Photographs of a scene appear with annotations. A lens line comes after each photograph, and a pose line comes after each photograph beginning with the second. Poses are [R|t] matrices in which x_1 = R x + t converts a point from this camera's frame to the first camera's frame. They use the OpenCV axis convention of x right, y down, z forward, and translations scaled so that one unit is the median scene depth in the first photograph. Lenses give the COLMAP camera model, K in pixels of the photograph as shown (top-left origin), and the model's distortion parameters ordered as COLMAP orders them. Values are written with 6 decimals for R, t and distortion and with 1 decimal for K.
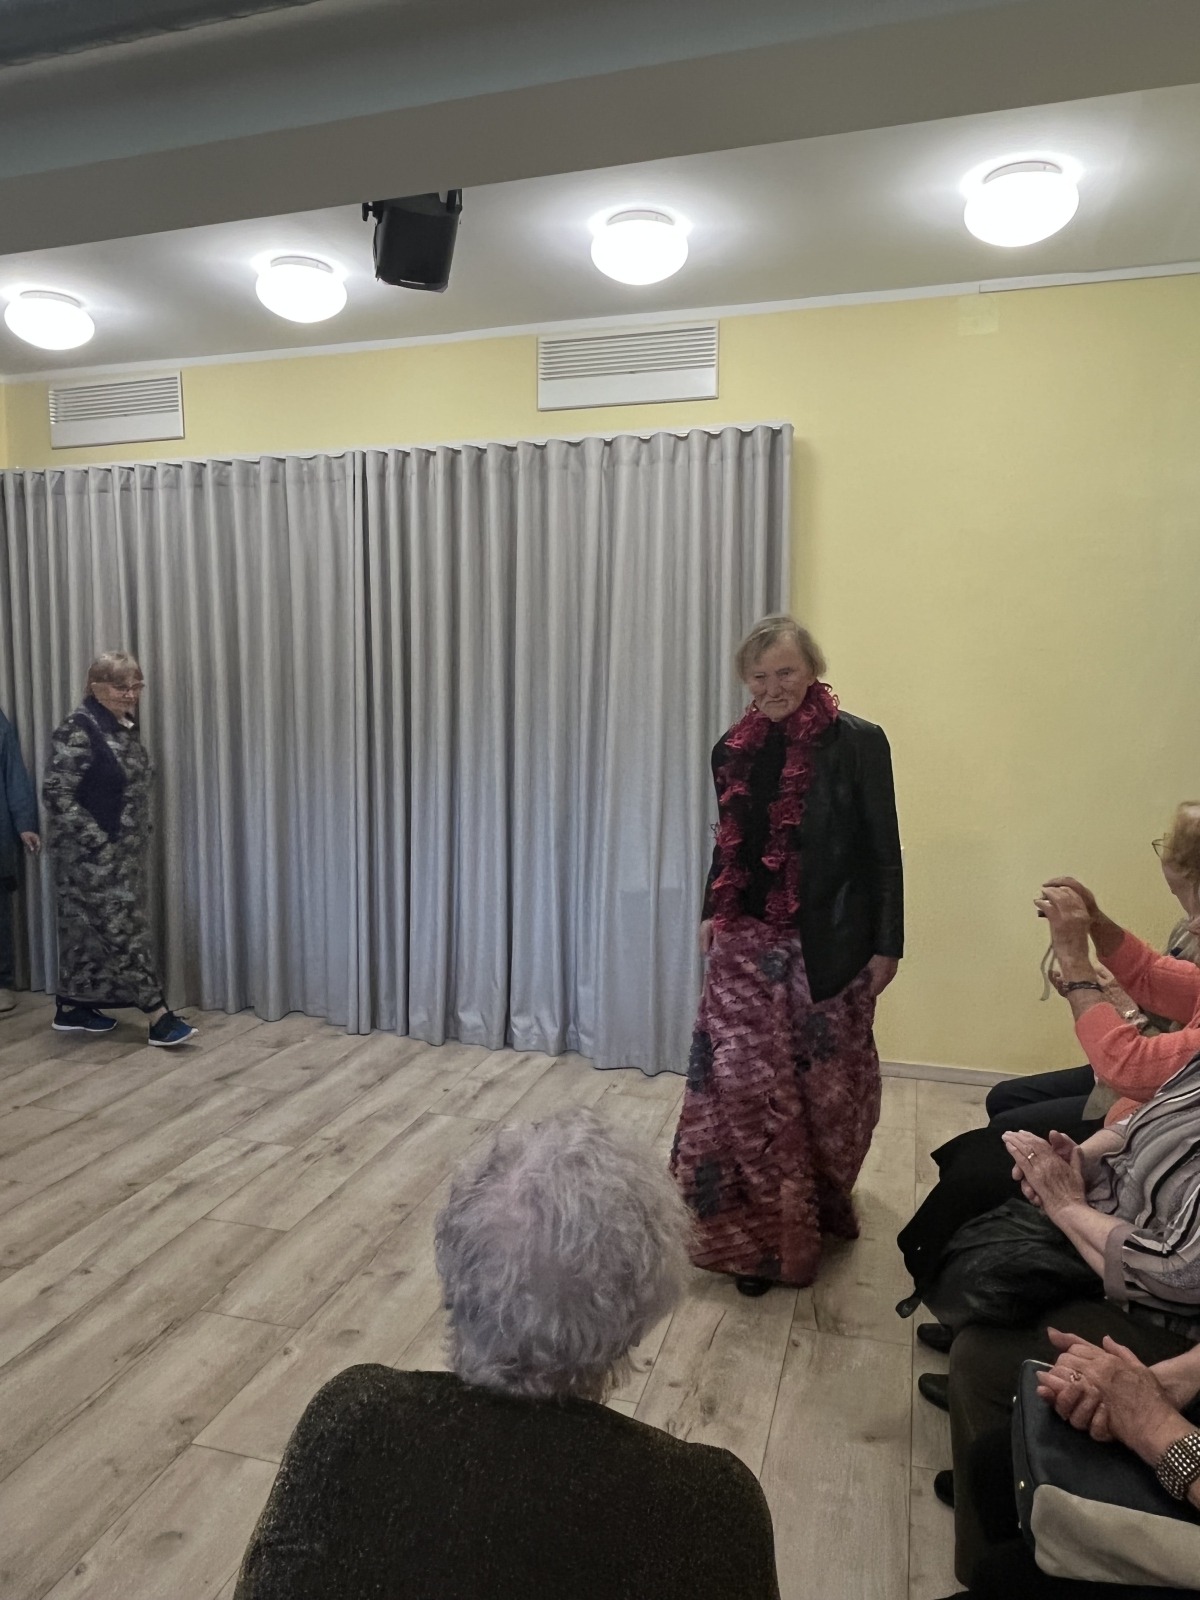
lens RADIAL K [[1102.0, 0, 597.8], [0, 1102.0, 792.5], [0, 0, 1]] dist [-0.007560, -0.000154]
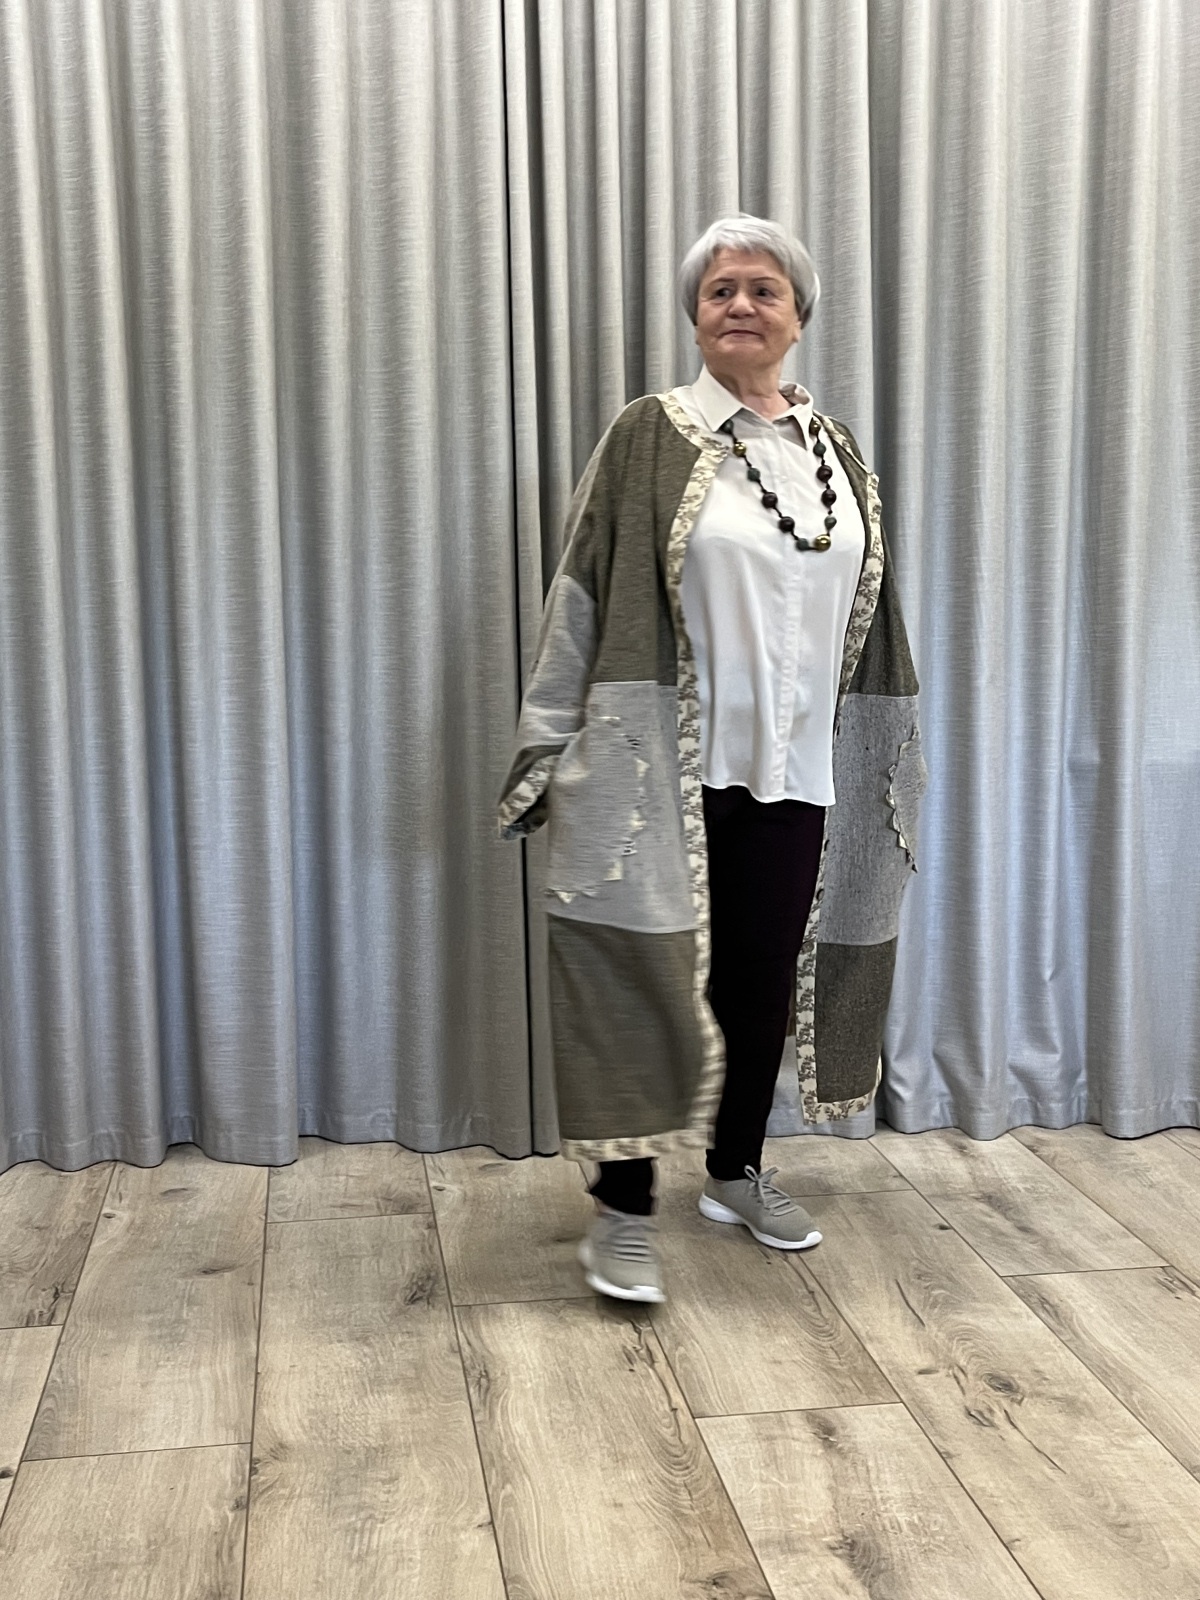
lens RADIAL K [[1879.4, 0, 595.5], [0, 1879.4, 803.9], [0, 0, 1]] dist [0.046107, 0.000000]
pose [[0.907453, -0.071245, 0.414069, -0.613634], [0.059997, 0.997392, 0.040124, 0.067721], [-0.415848, -0.011567, 0.909361, 0.404357]]
